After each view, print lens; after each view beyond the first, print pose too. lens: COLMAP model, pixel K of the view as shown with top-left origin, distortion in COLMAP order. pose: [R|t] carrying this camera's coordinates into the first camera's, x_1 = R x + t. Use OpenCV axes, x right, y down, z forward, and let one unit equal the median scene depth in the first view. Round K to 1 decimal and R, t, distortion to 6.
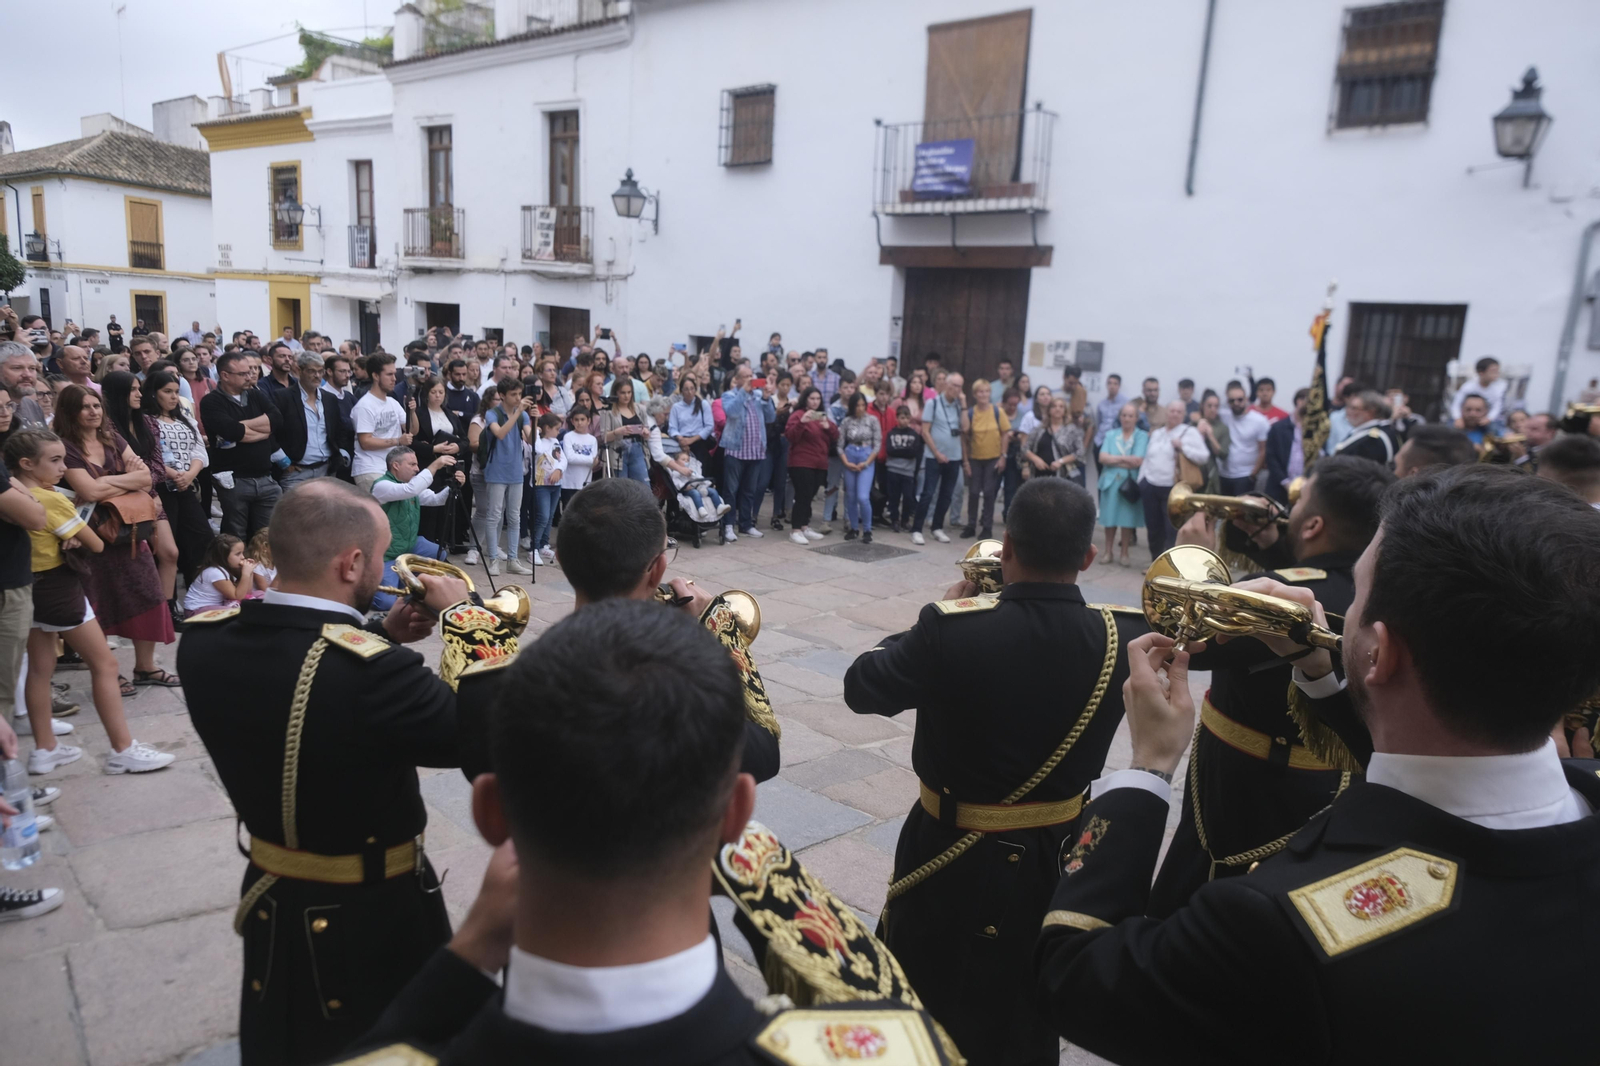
lens RADIAL K [[969.1, 0, 770.9], [0, 969.1, 529.7], [0, 0, 1]] dist [0.015054, 0.004679]
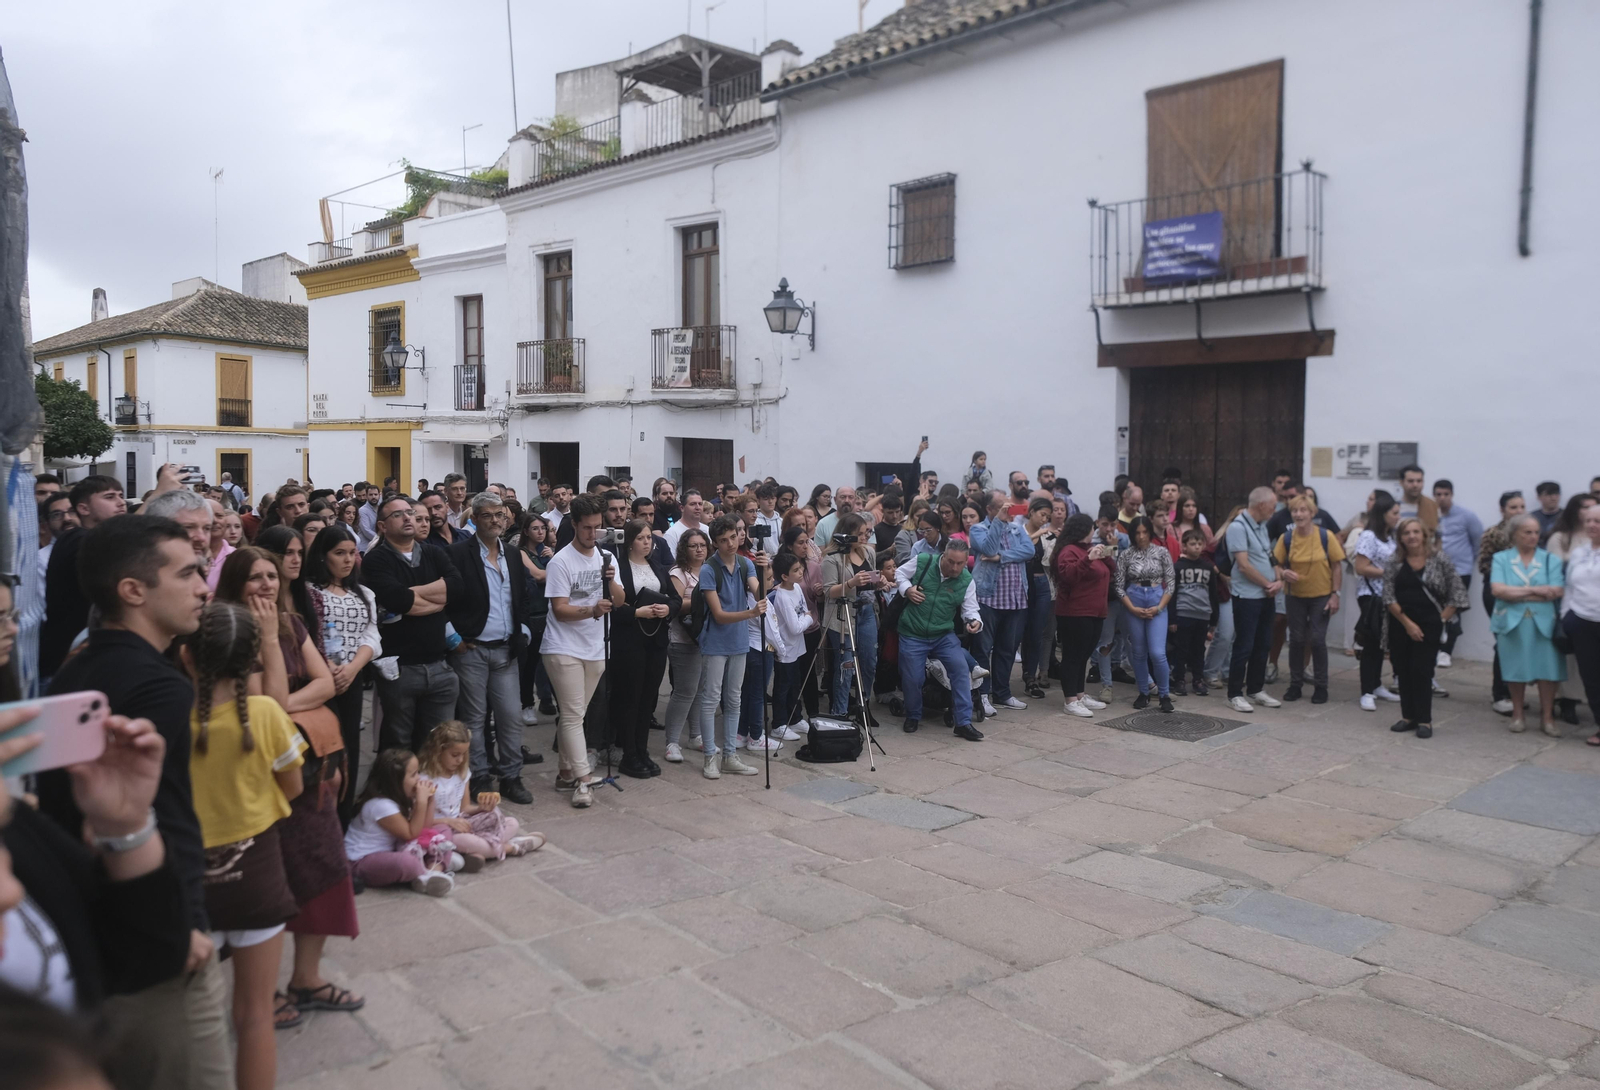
lens RADIAL K [[1047.7, 0, 800.0], [0, 1047.7, 545.0], [0, 0, 1]] dist [0.017179, -0.001715]
pose [[0.997250, -0.041520, -0.061384, -0.080040], [0.033531, 0.991477, -0.125896, -0.013568], [0.066088, 0.123492, 0.990143, 0.090890]]
